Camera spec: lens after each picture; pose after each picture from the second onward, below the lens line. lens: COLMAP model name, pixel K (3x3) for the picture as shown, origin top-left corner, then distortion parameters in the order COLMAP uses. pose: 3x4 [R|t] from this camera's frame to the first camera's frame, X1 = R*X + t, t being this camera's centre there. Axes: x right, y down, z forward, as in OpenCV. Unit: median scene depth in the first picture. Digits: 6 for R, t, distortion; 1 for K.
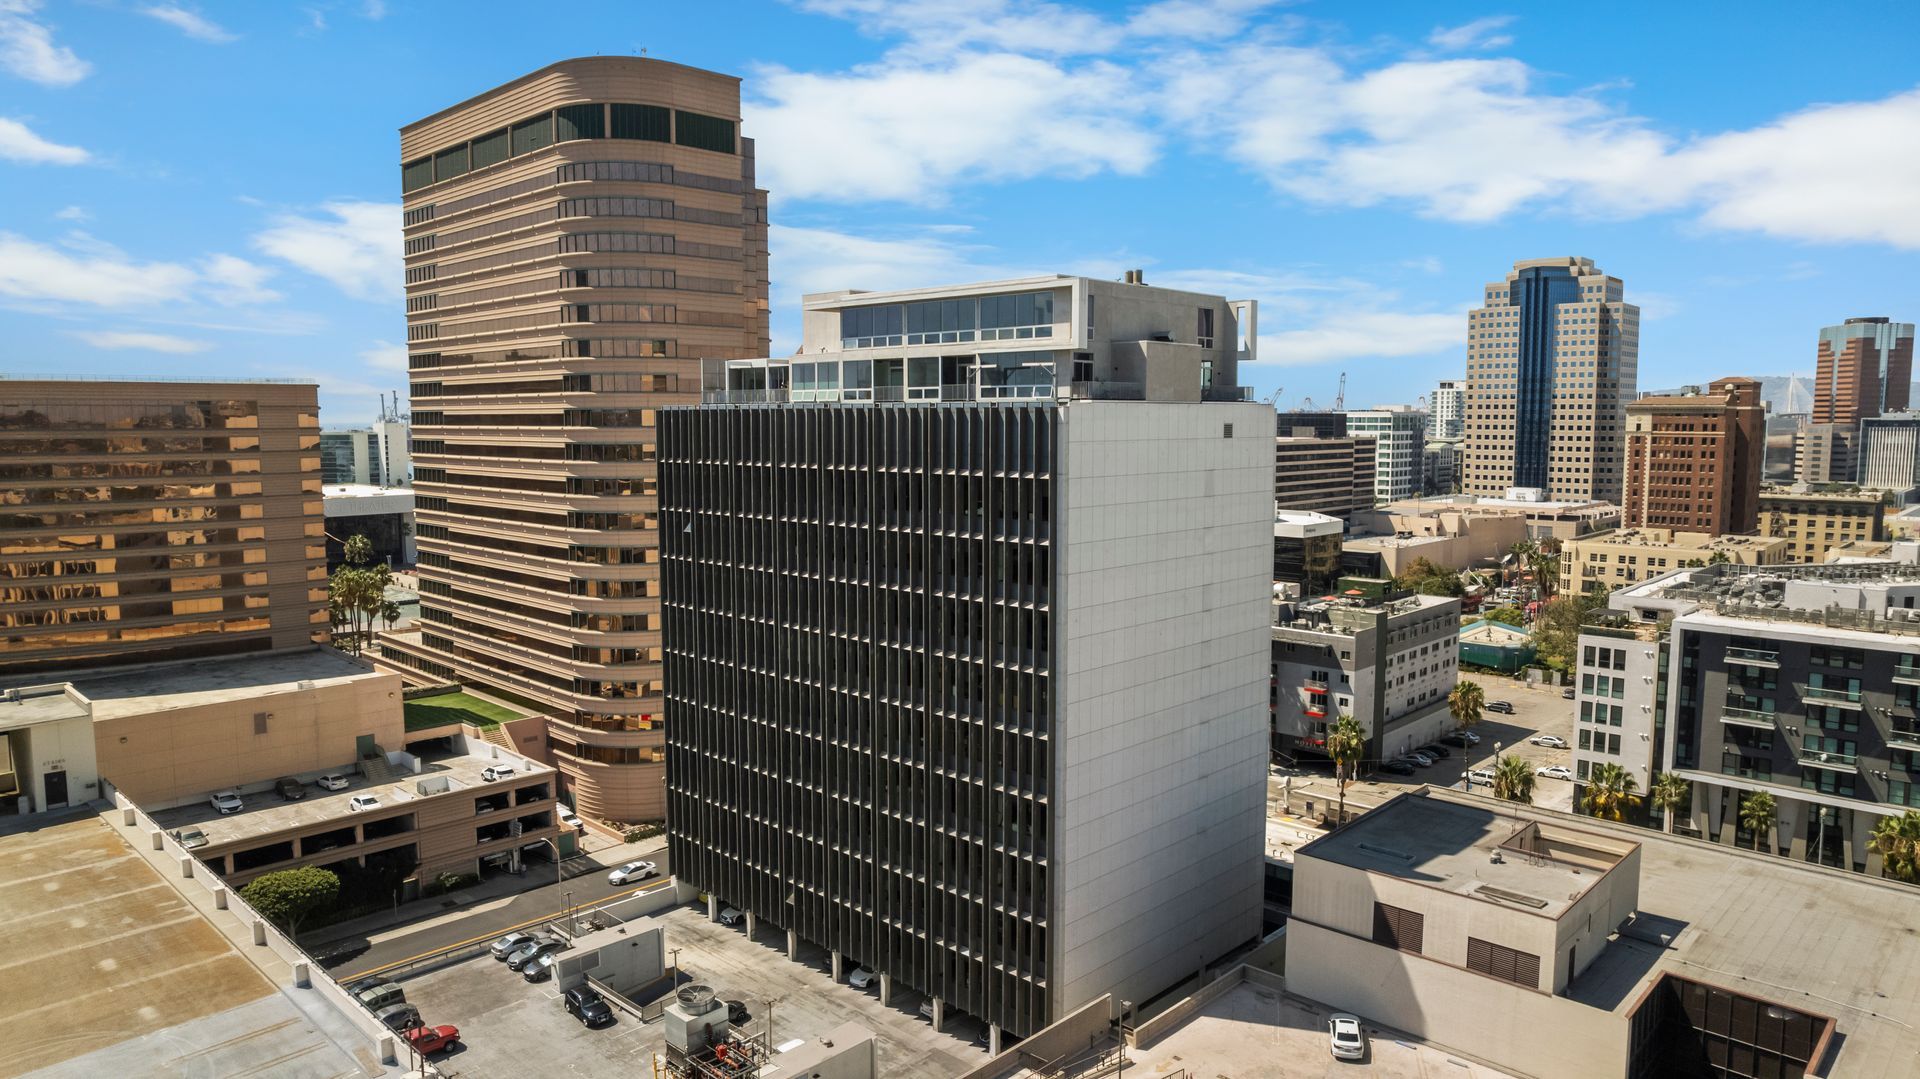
lens RADIAL K [[1220.6, 0, 970.8], [0, 1220.6, 544.6], [0, 0, 1]] dist [-0.093926, 0.084361]
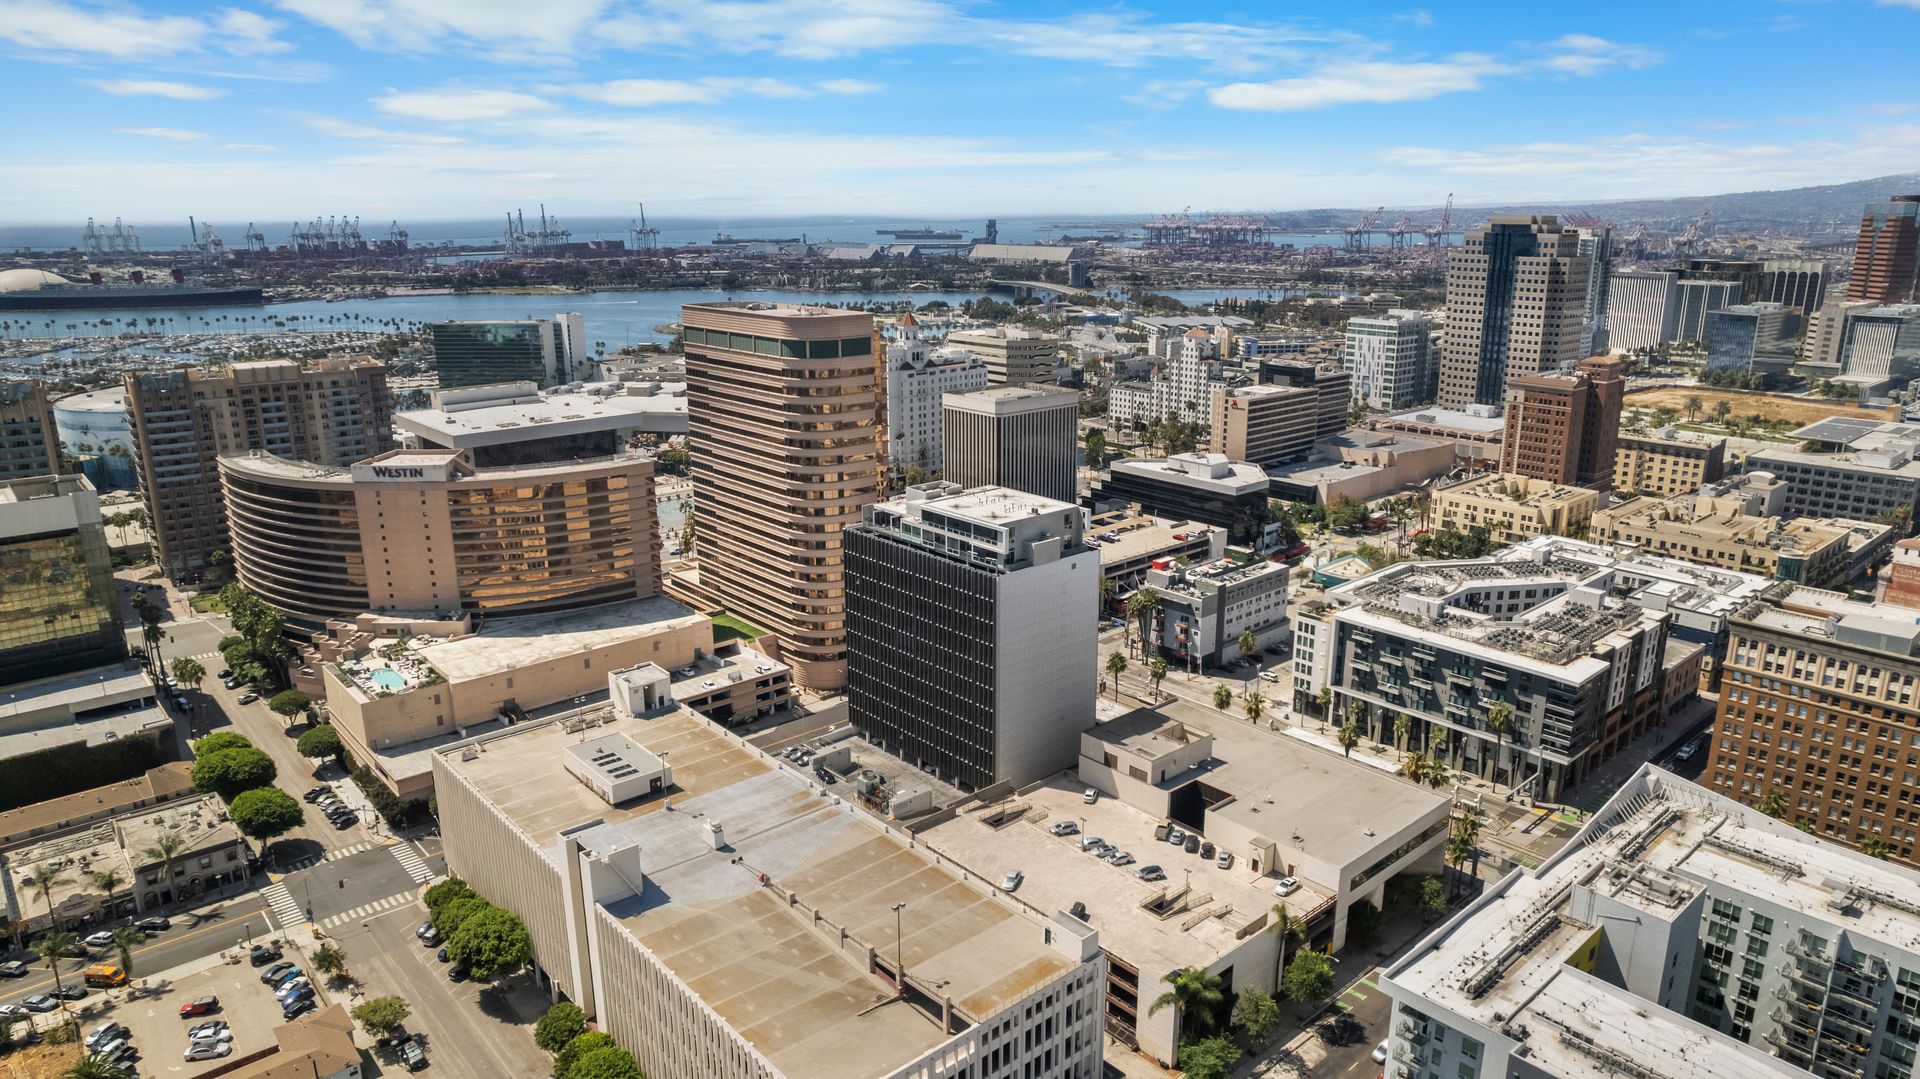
lens RADIAL K [[1220.6, 0, 970.8], [0, 1220.6, 544.6], [0, 0, 1]] dist [-0.093926, 0.084361]
pose [[0.996299, 0.022427, -0.082978, 0.111230], [-0.008181, 0.985721, 0.168188, -0.300517], [0.085565, -0.166886, 0.982256, -0.799788]]
